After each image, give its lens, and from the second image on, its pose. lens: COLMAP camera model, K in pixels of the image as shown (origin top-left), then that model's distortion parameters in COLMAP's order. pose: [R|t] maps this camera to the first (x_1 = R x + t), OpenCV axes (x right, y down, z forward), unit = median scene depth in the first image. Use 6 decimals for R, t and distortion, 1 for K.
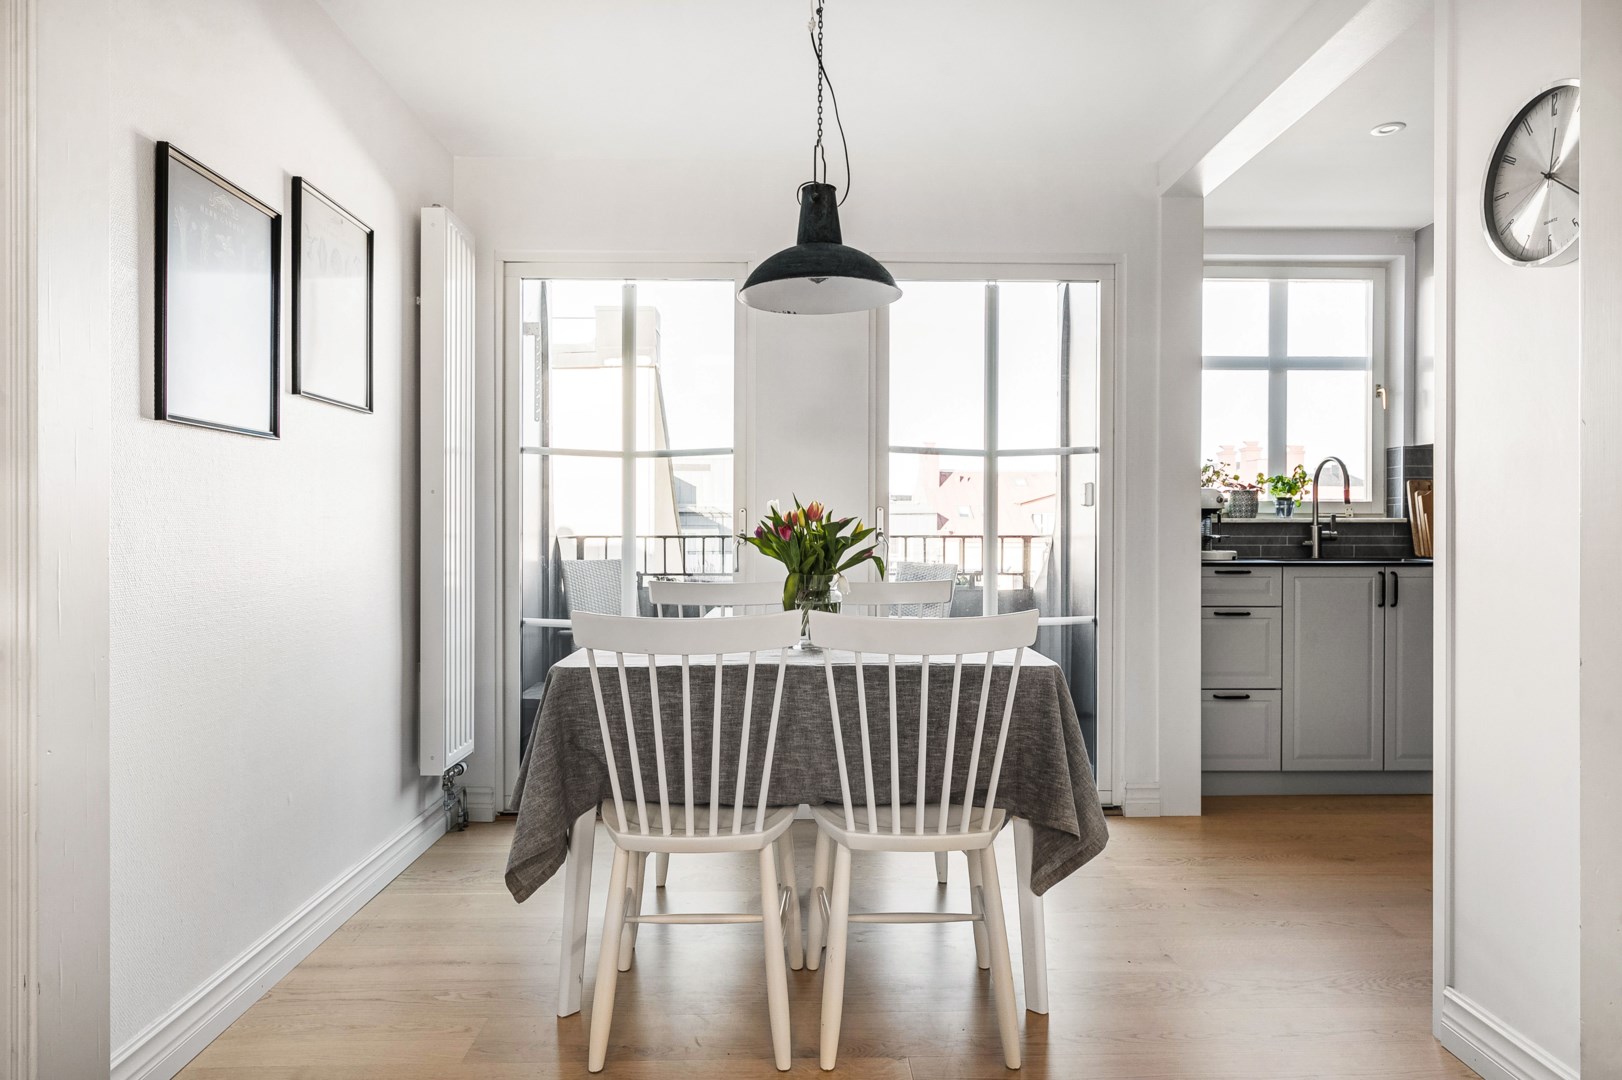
lens RADIAL K [[1005.8, 0, 812.5], [0, 1005.8, 545.3], [0, 0, 1]] dist [-0.000101, -0.007569]
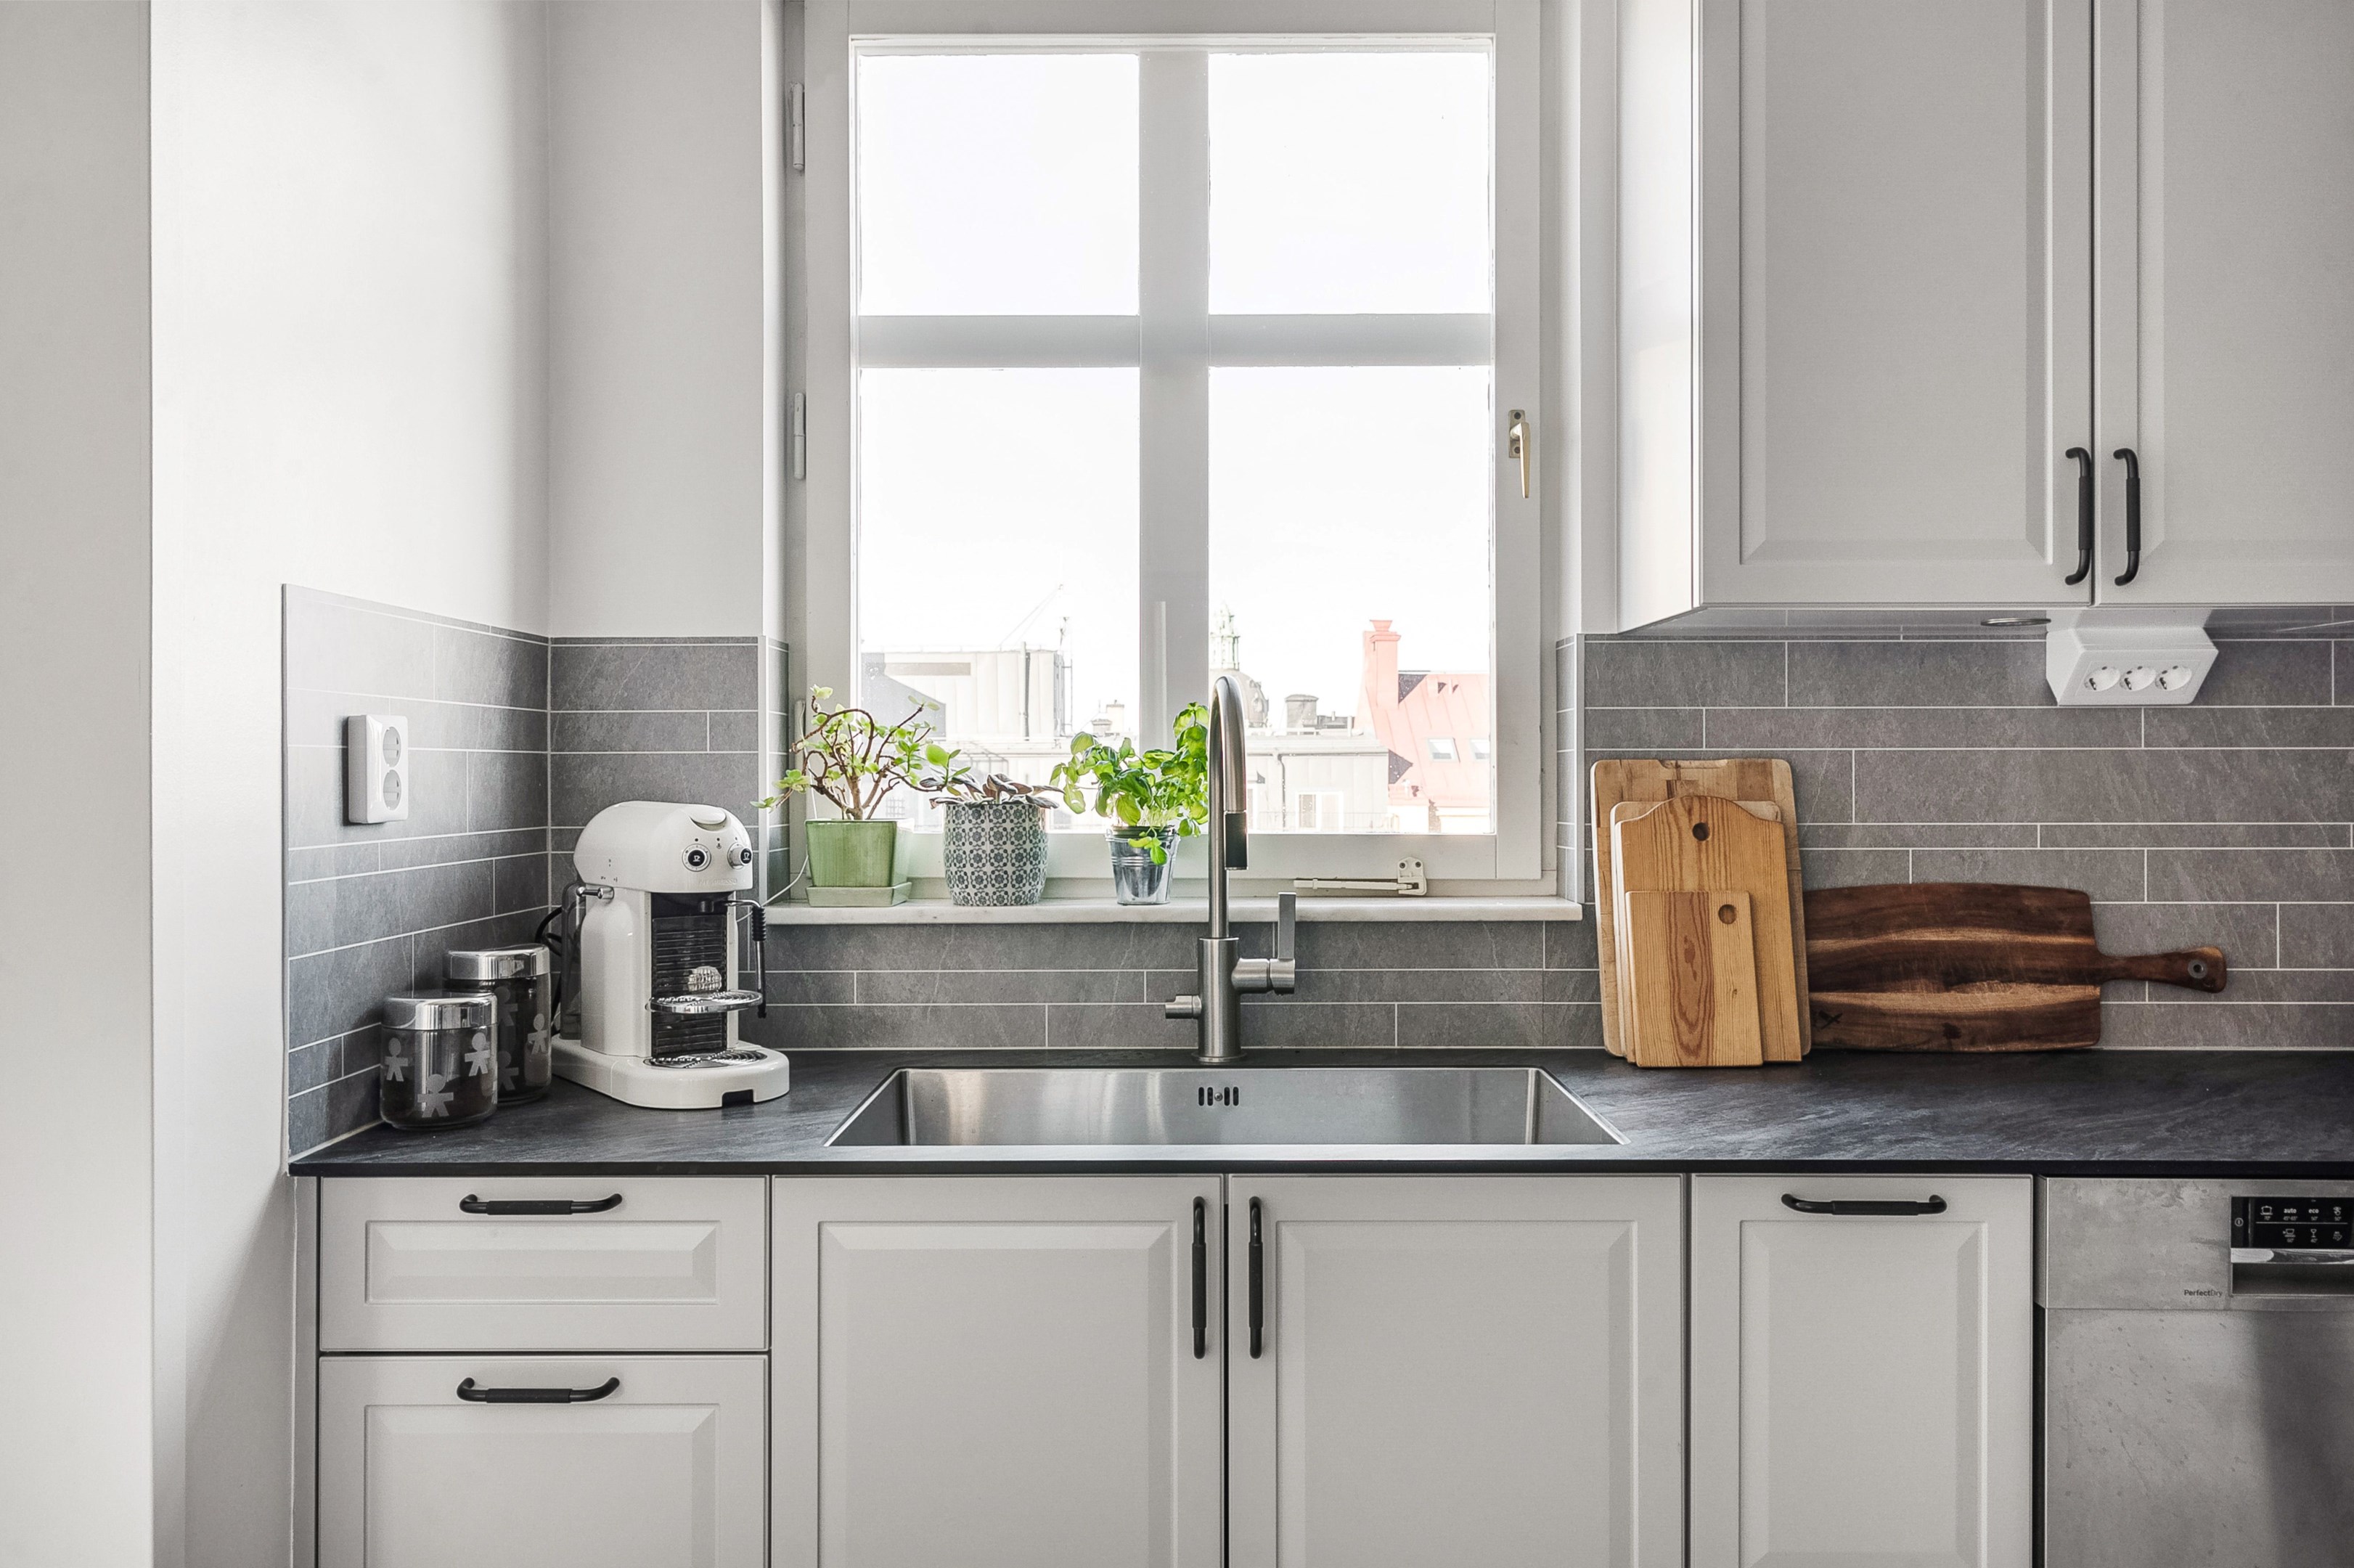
lens RADIAL K [[1749.5, 0, 1167.3], [0, 1749.5, 770.9], [0, 0, 1]] dist [0.011624, -0.005694]
pose [[0.999406, -0.003516, -0.034286, 0.496519], [0.002912, 0.999840, -0.017634, -0.054526], [0.034343, 0.017524, 0.999256, 0.530434]]
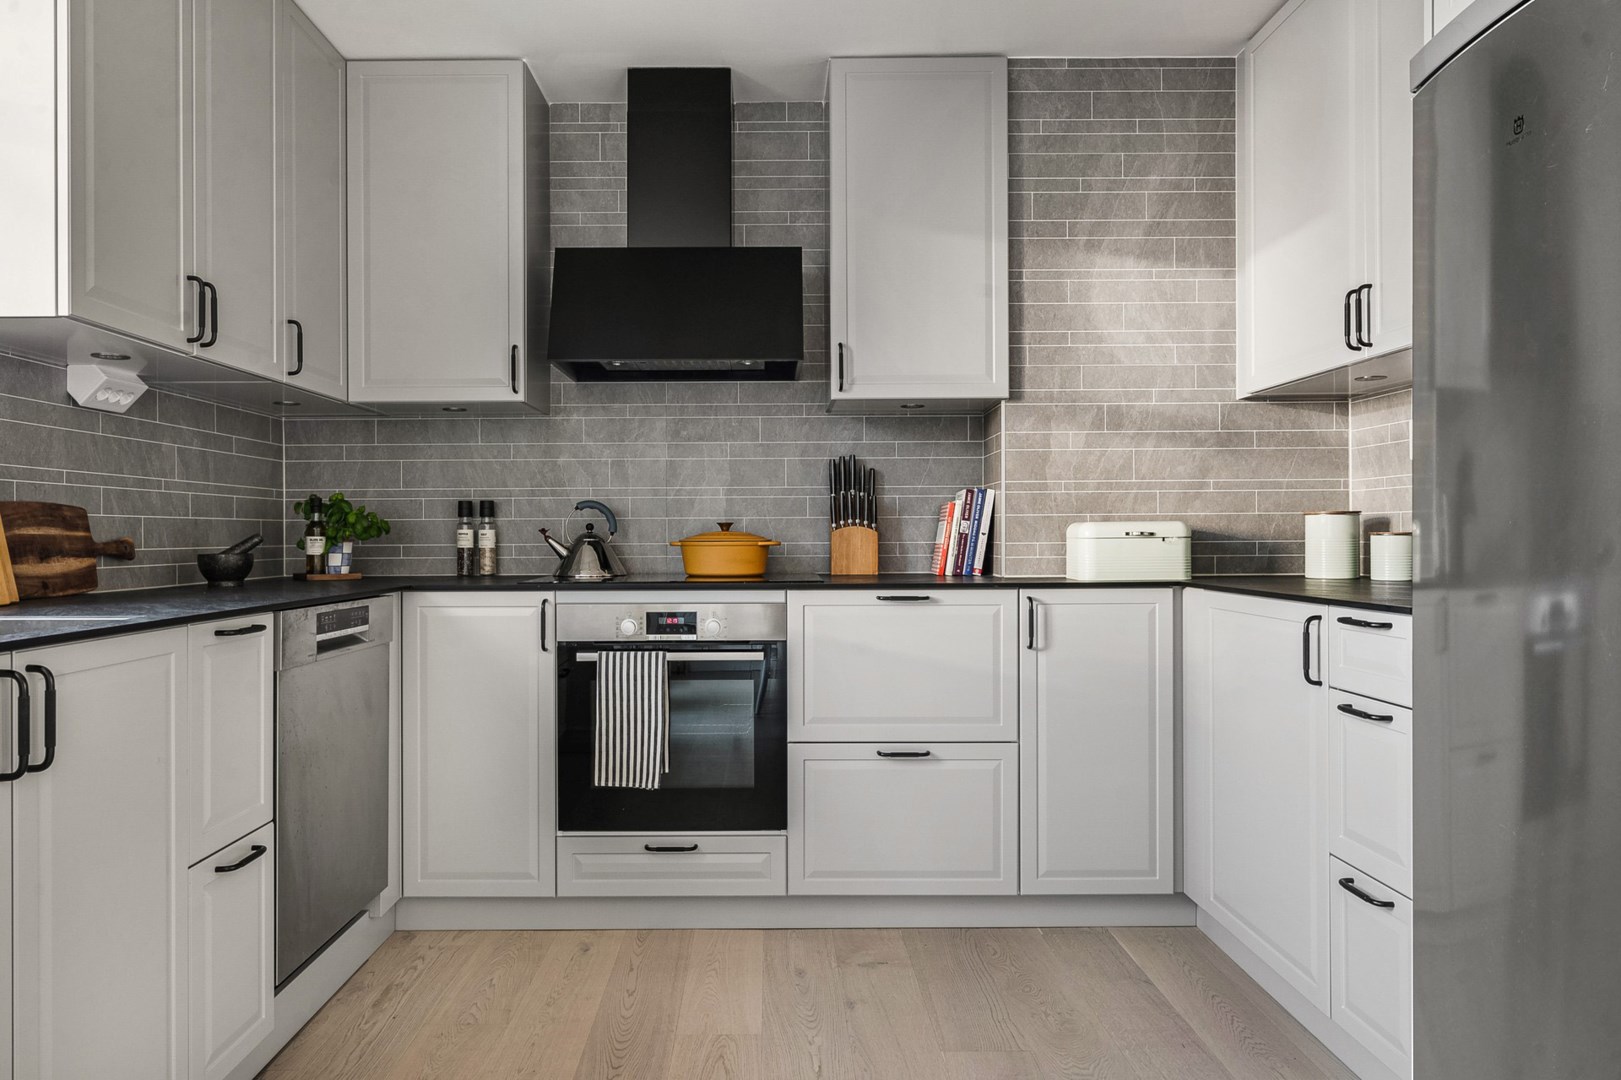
lens RADIAL K [[1082.1, 0, 763.7], [0, 1082.1, 532.5], [0, 0, 1]] dist [0.002150, -0.001419]
pose [[0.030533, 0.001021, 0.999533, 0.201793], [0.019484, 0.999809, -0.001616, -0.010532], [-0.999344, 0.019524, 0.030507, 0.656210]]
